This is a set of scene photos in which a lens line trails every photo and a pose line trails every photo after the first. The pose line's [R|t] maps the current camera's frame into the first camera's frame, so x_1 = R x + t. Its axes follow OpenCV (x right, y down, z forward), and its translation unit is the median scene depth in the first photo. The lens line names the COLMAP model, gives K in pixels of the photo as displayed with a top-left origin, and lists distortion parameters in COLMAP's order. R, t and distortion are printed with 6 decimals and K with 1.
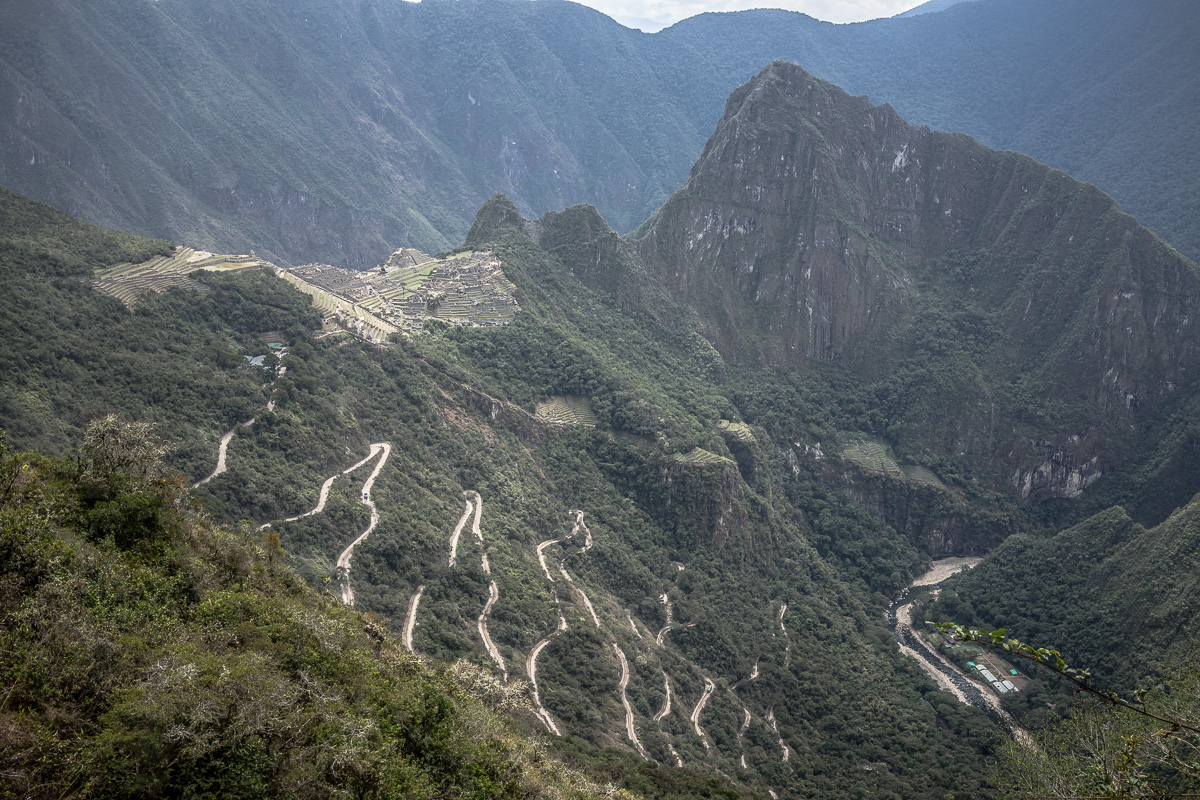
lens RADIAL K [[1142.6, 0, 603.0], [0, 1142.6, 399.6], [0, 0, 1]] dist [-0.052081, -0.077481]
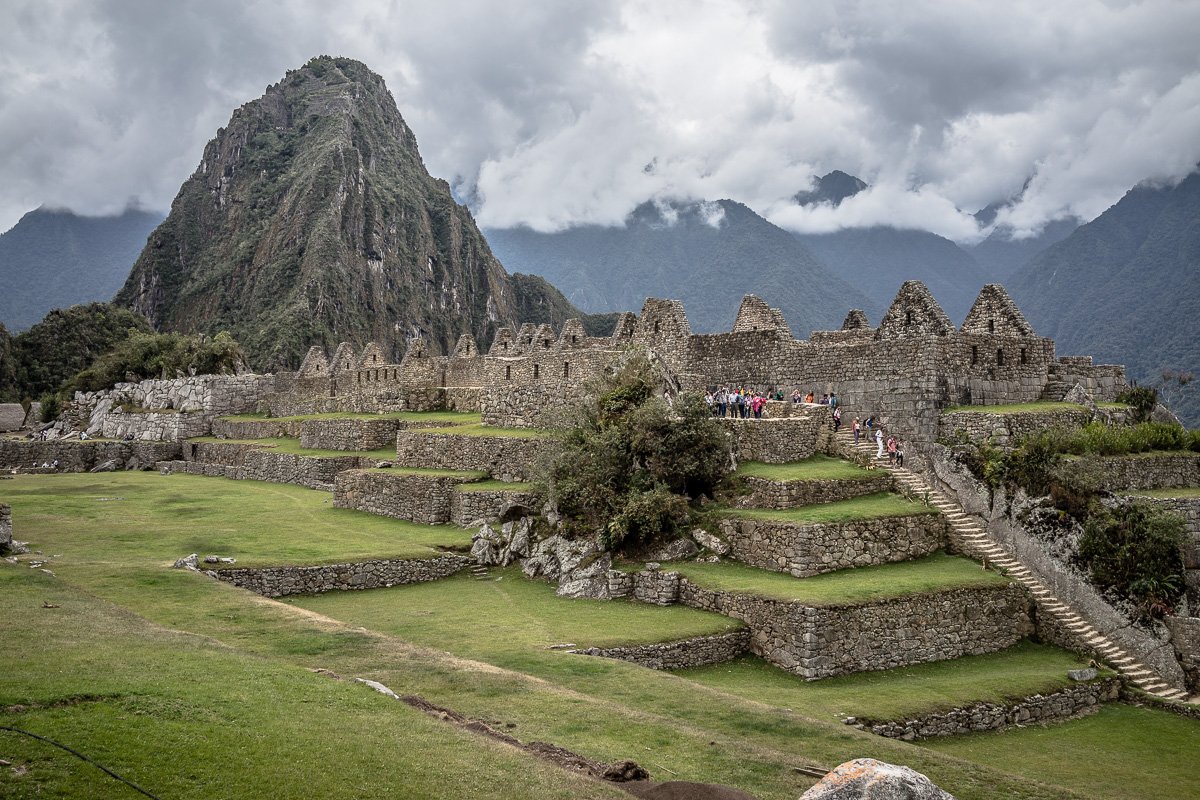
lens RADIAL K [[1142.6, 0, 603.0], [0, 1142.6, 399.6], [0, 0, 1]] dist [-0.052081, -0.077481]
pose [[0.528433, 0.008641, 0.848931, -0.148199], [0.261378, 0.949722, -0.172367, -0.083066], [-0.807738, 0.312976, 0.499605, 0.765657]]
